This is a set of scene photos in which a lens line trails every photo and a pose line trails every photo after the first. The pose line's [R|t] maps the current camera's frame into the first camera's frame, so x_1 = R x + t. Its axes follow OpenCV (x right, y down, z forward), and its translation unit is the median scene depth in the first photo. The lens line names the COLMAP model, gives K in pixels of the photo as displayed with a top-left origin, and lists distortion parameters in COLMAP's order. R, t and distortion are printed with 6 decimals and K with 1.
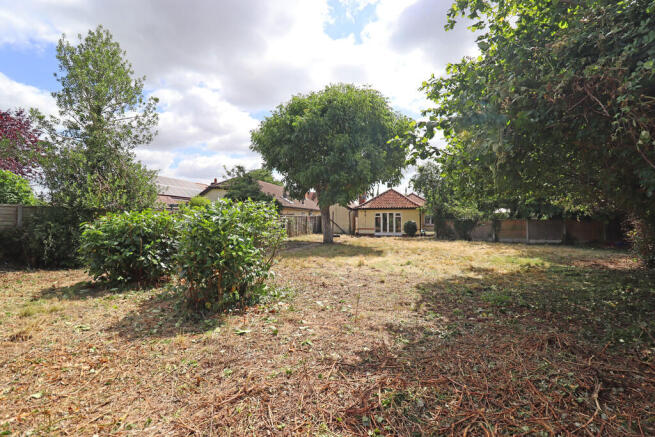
lens RADIAL K [[307.2, 0, 327.0], [0, 307.2, 220.6], [0, 0, 1]] dist [-0.013636, -0.004318]
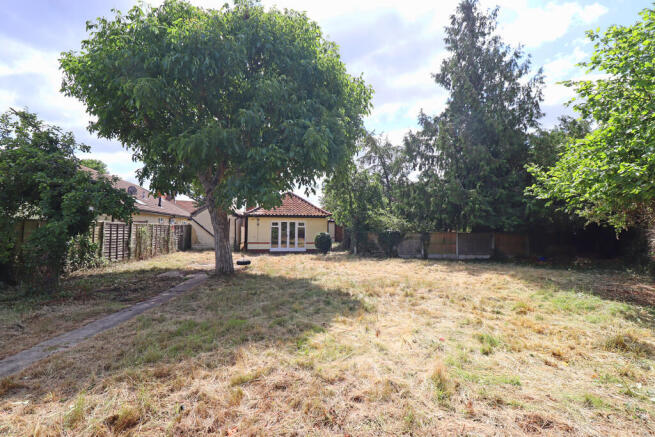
lens RADIAL K [[307.2, 0, 330.5], [0, 307.2, 212.4], [0, 0, 1]] dist [-0.013636, -0.004318]
pose [[0.895812, 0.030056, 0.443417, -0.054749], [-0.006252, 0.998464, -0.055049, -0.007888], [-0.444390, 0.046542, 0.894624, 0.301389]]
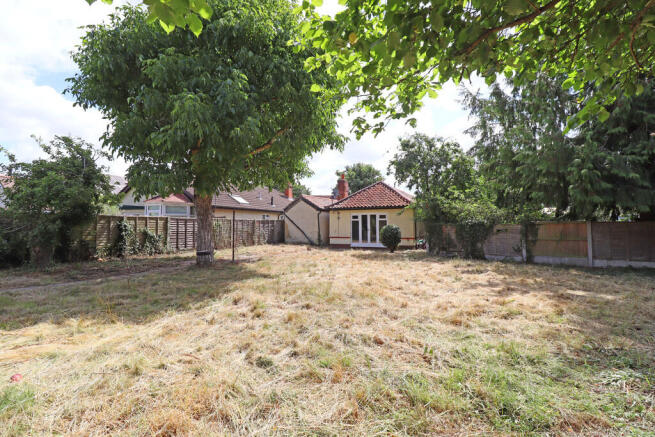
lens RADIAL K [[307.2, 0, 330.8], [0, 307.2, 220.0], [0, 0, 1]] dist [-0.013636, -0.004318]
pose [[0.991052, -0.006740, -0.133304, 0.233158], [0.003846, 0.999751, -0.021959, 0.002819], [0.133419, 0.021250, 0.990832, 0.345532]]
